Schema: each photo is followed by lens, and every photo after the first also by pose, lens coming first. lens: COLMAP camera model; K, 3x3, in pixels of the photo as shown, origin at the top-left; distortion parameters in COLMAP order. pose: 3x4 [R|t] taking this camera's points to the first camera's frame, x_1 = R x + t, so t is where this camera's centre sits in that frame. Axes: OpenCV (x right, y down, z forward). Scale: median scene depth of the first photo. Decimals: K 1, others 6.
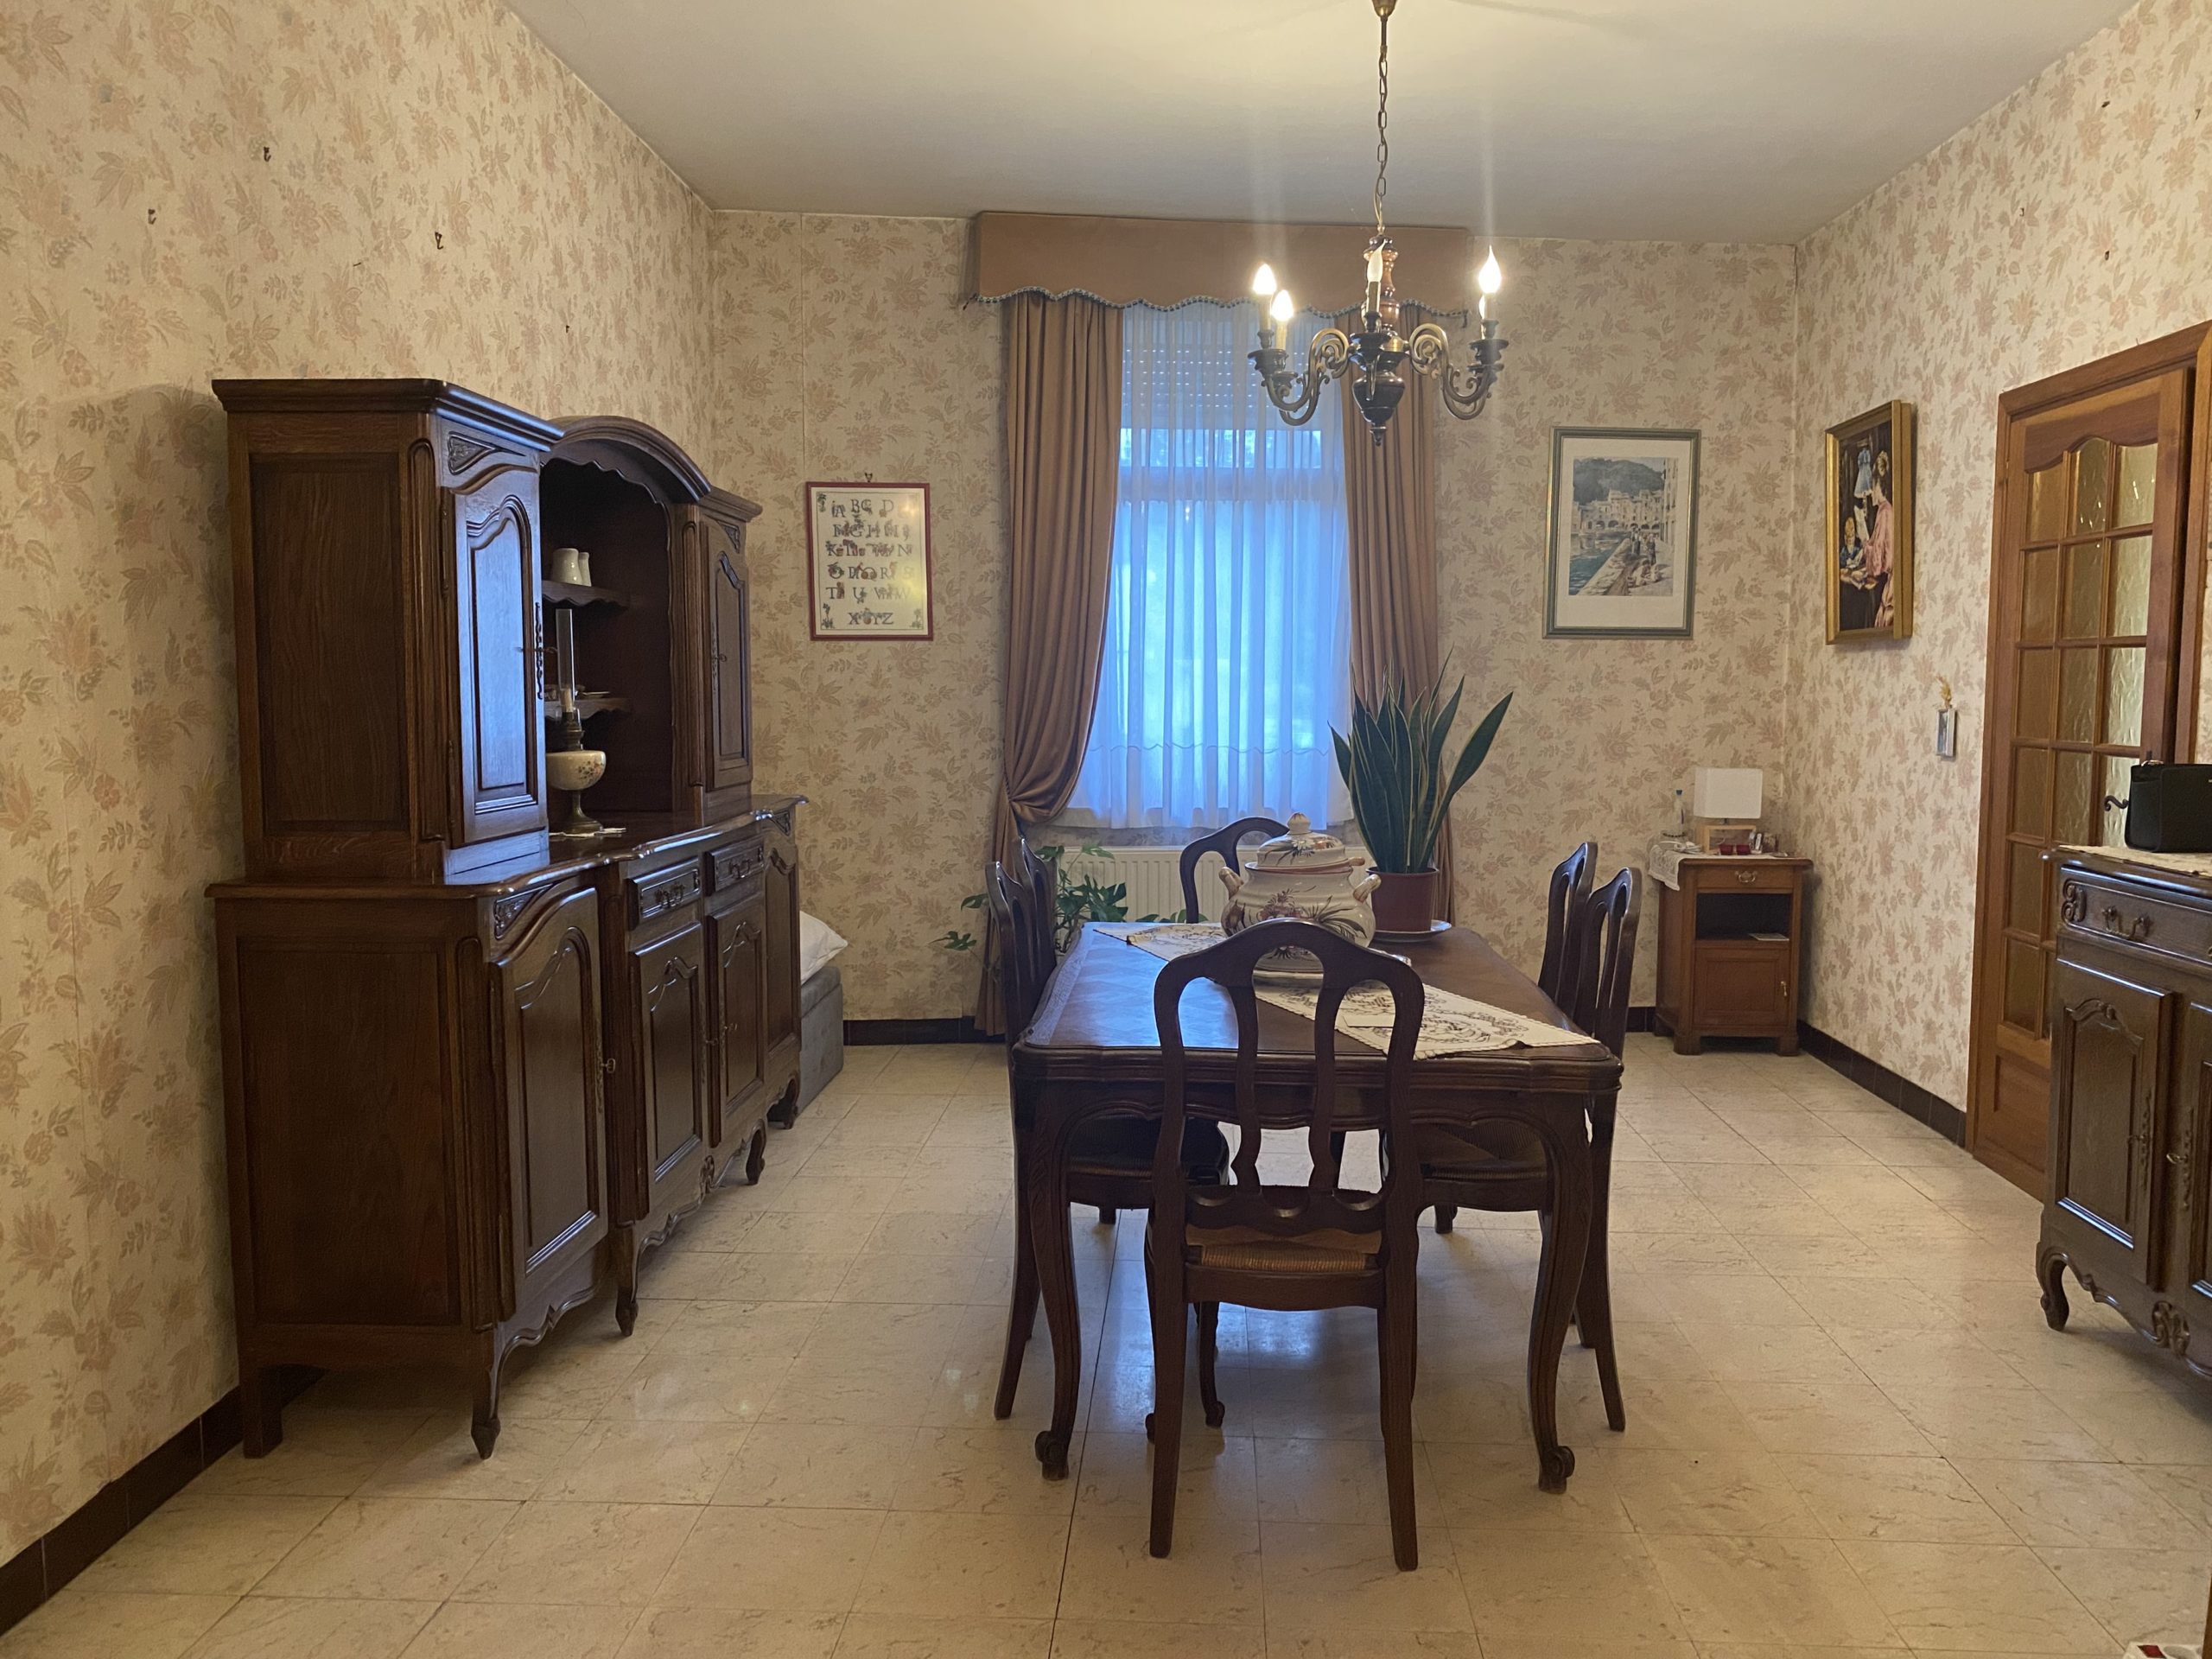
lens RADIAL K [[1668.4, 0, 1103.7], [0, 1668.4, 827.7], [0, 0, 1]] dist [-0.009366, -0.003431]
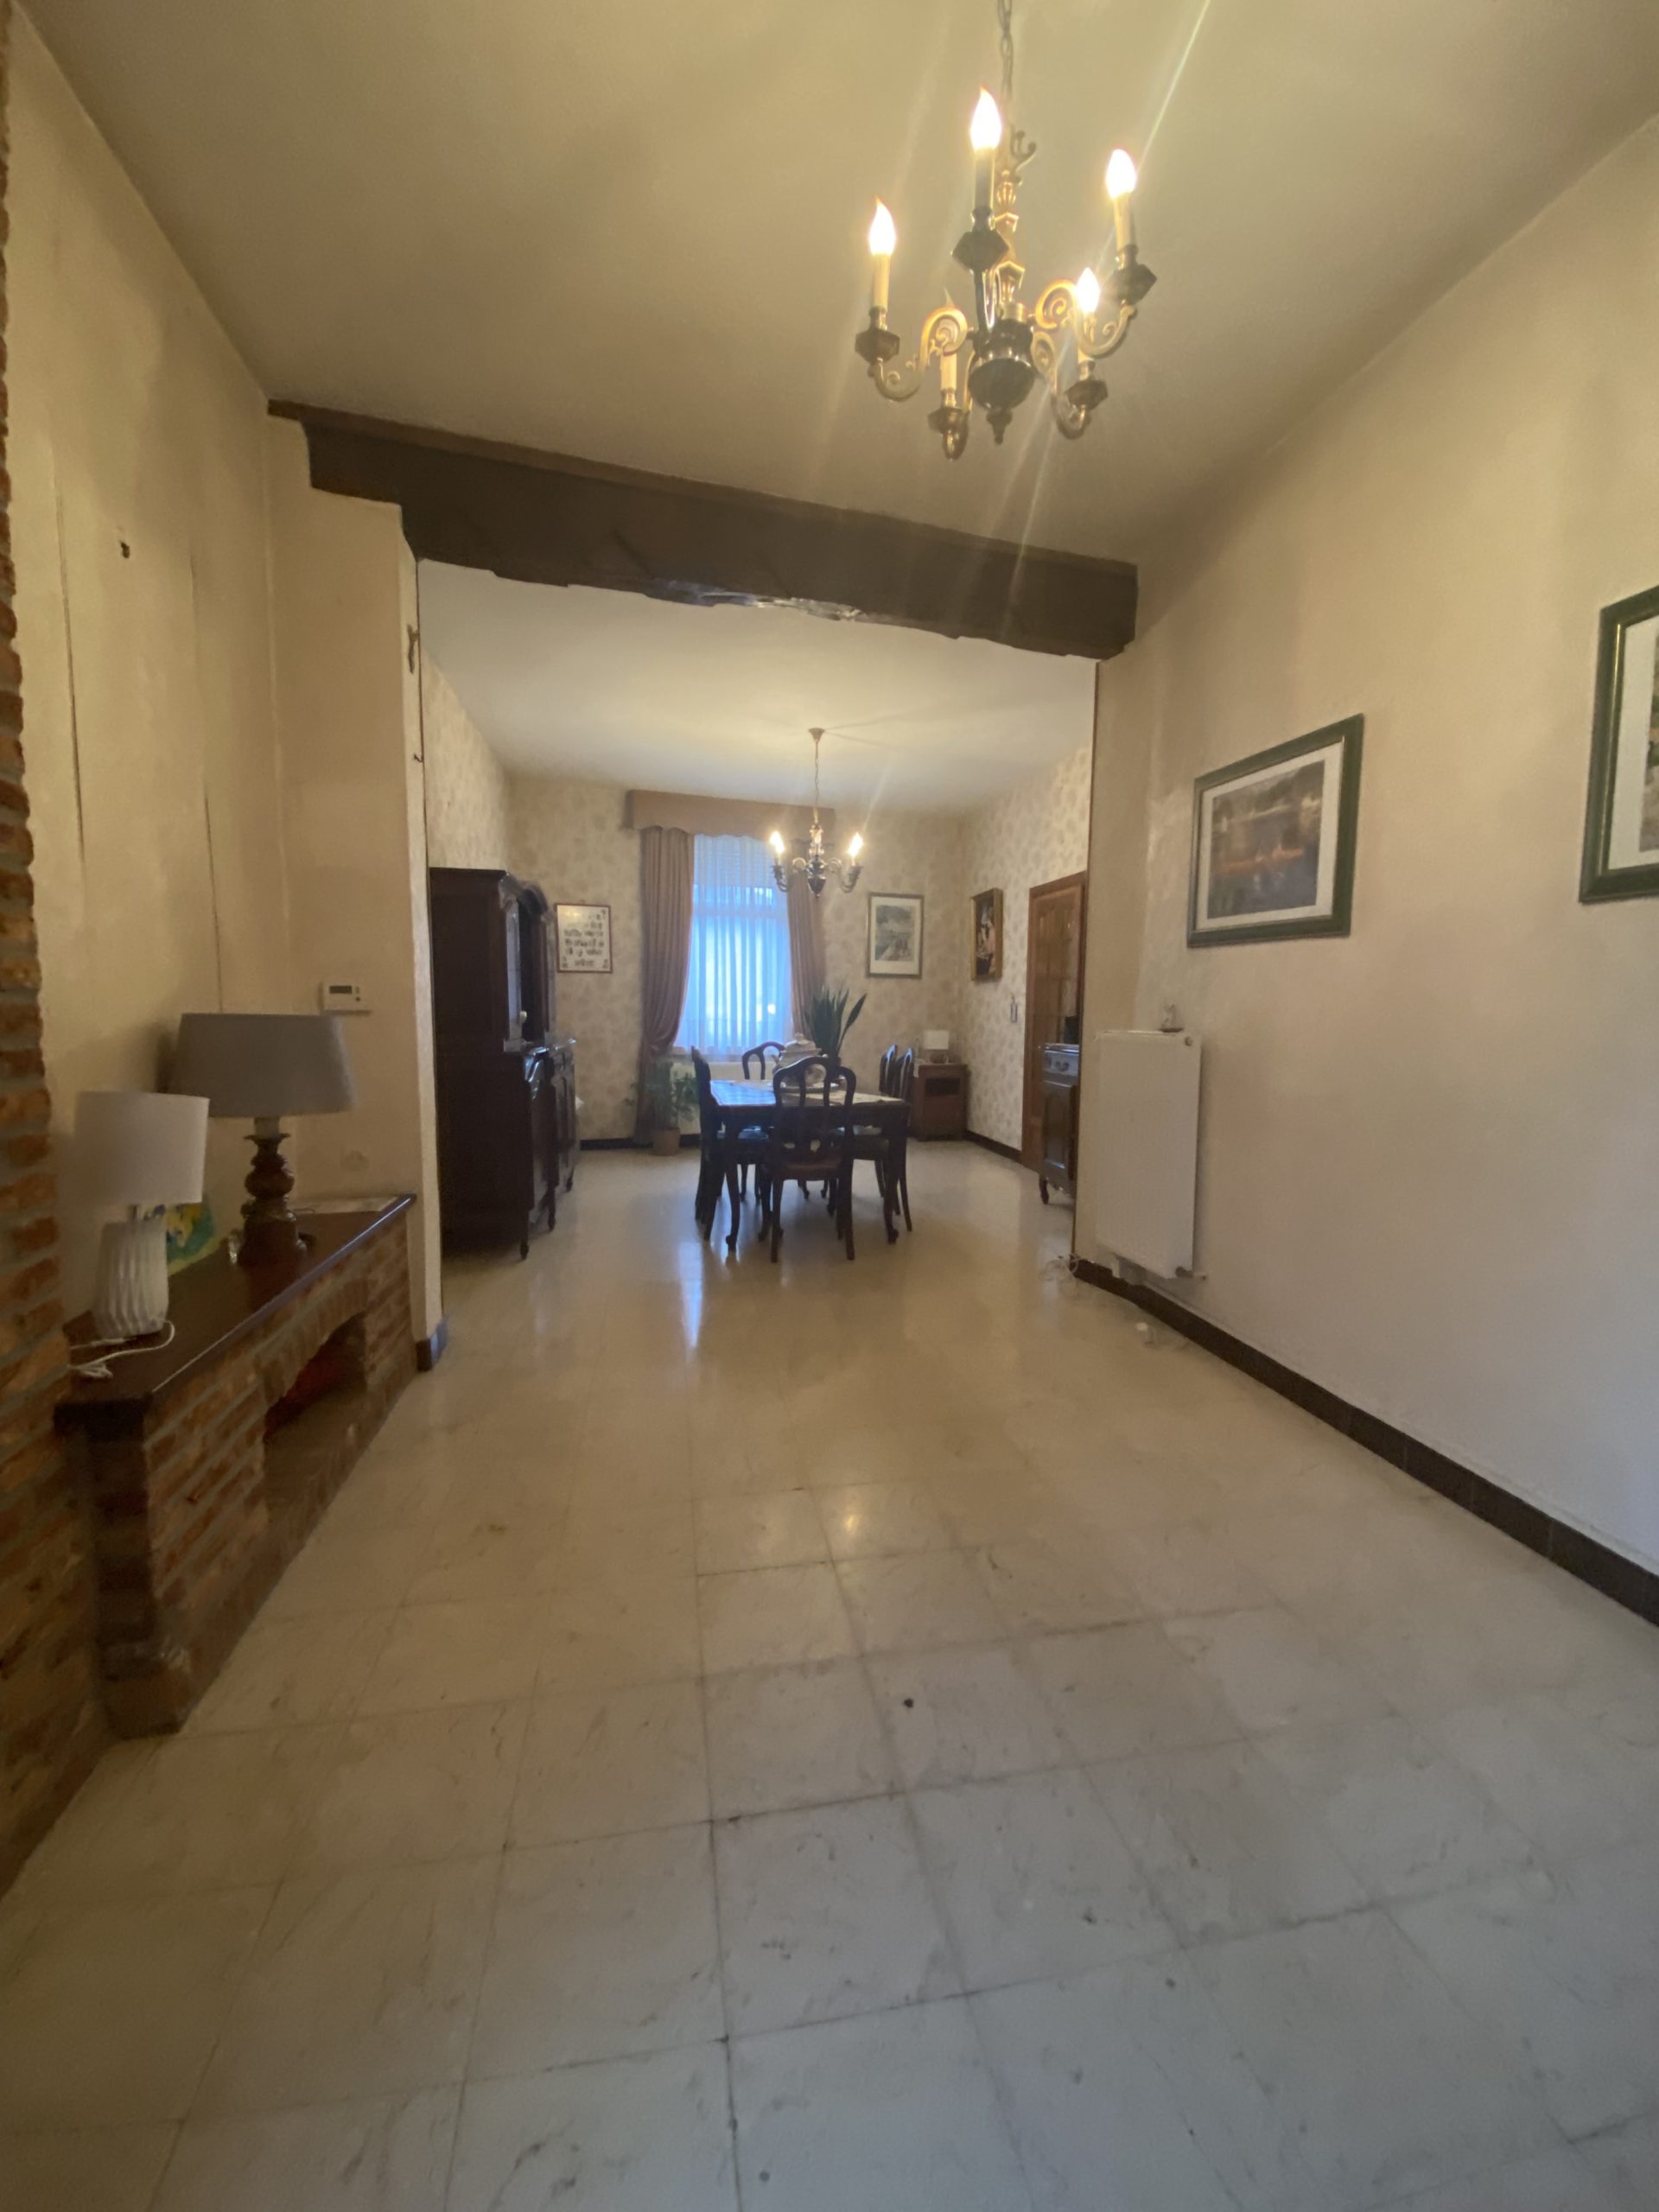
lens RADIAL K [[913.1, 0, 833.1], [0, 913.1, 1102.8], [0, 0, 1]] dist [0.002604, 0.000004]
pose [[0.967206, -0.018625, 0.253310, -0.140993], [0.015361, 0.999772, 0.014859, 0.056371], [-0.253529, -0.010481, 0.967271, -0.329245]]
